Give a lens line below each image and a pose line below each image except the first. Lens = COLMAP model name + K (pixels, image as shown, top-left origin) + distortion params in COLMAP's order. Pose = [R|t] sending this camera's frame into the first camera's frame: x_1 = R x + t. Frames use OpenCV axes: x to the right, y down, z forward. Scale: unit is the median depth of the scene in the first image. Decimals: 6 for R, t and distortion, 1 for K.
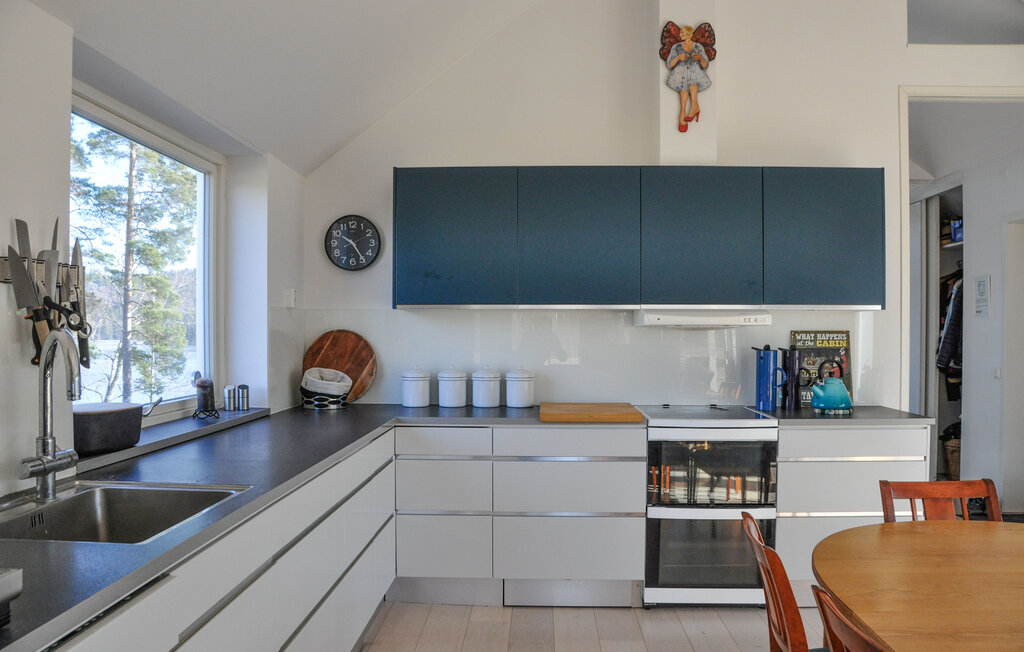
lens RADIAL K [[807.5, 0, 509.2], [0, 807.5, 334.9], [0, 0, 1]] dist [-0.088183, 0.008122]
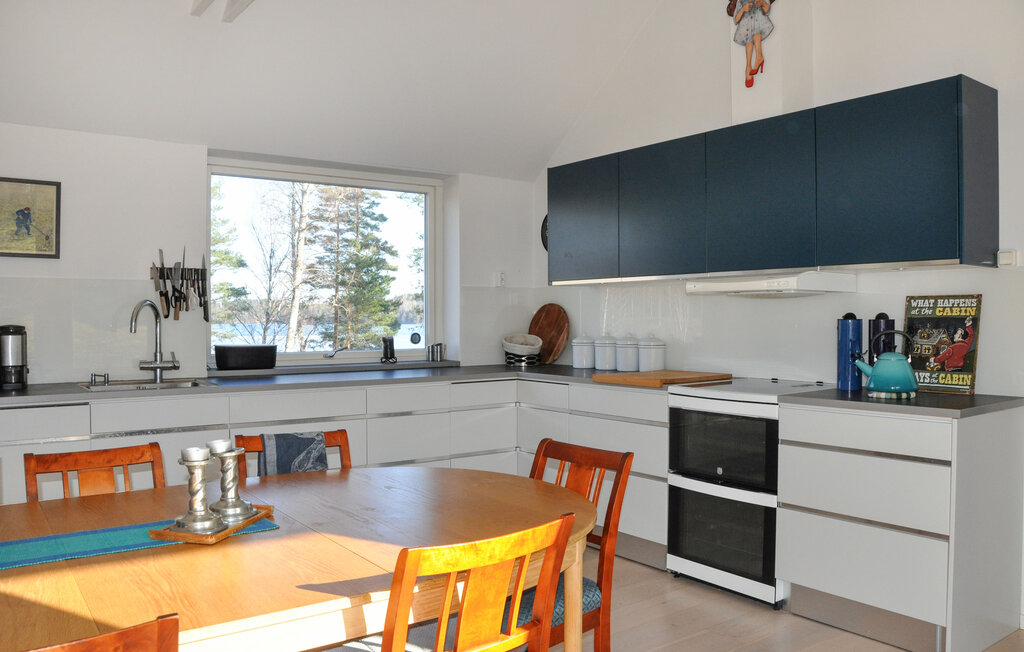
lens RADIAL K [[807.5, 0, 505.6], [0, 807.5, 317.7], [0, 0, 1]] dist [-0.088183, 0.008122]
pose [[0.623210, -0.001829, -0.782053, 0.769430], [-0.000675, 0.999996, -0.002876, 0.020404], [0.782055, 0.002321, 0.623206, 0.194757]]
